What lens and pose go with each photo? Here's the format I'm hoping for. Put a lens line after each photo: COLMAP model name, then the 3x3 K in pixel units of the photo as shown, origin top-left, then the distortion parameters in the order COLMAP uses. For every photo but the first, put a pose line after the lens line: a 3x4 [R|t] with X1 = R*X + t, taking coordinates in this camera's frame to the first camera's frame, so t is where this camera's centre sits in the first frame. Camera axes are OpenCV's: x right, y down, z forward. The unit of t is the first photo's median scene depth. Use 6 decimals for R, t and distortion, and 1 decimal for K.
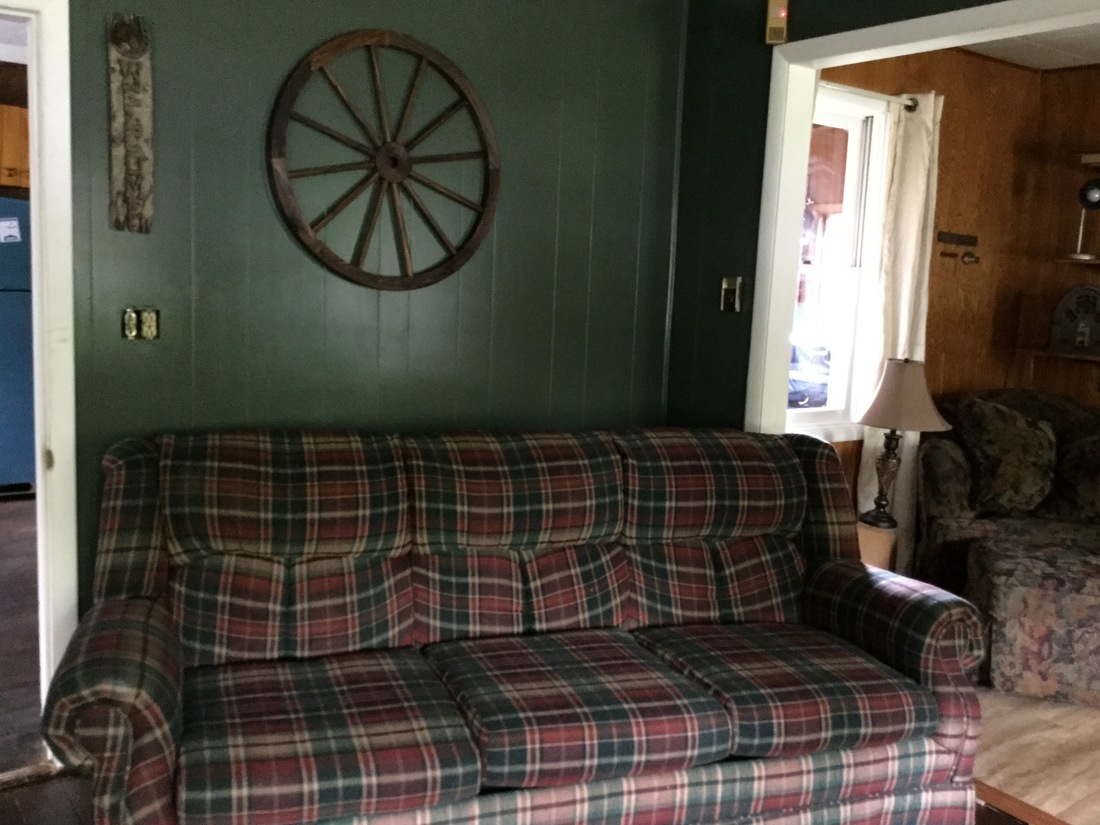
lens RADIAL K [[969.1, 0, 561.7], [0, 969.1, 411.0], [0, 0, 1]] dist [0.110582, -0.225238]
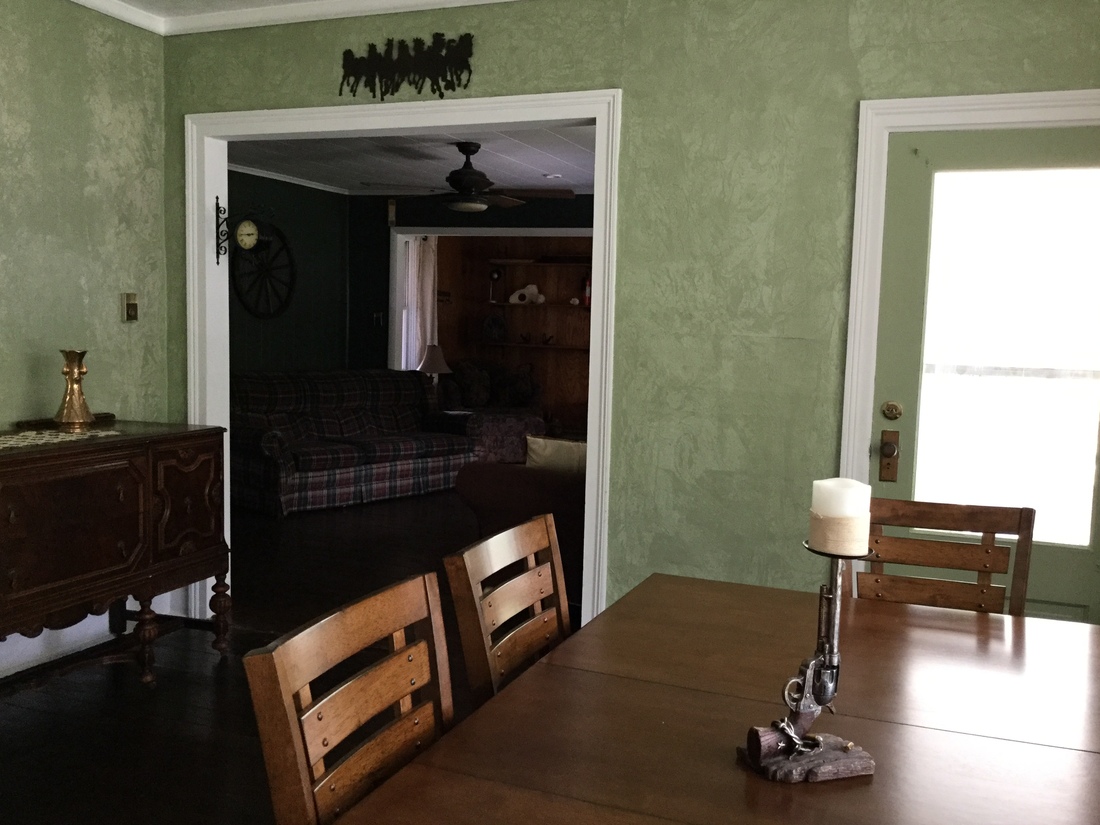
lens RADIAL K [[969.1, 0, 561.7], [0, 969.1, 411.0], [0, 0, 1]] dist [0.110582, -0.225238]
pose [[0.835885, -0.062714, 0.545309, -0.938905], [0.072793, 0.997342, 0.003118, 0.166301], [-0.544056, 0.037088, 0.838229, -1.571681]]
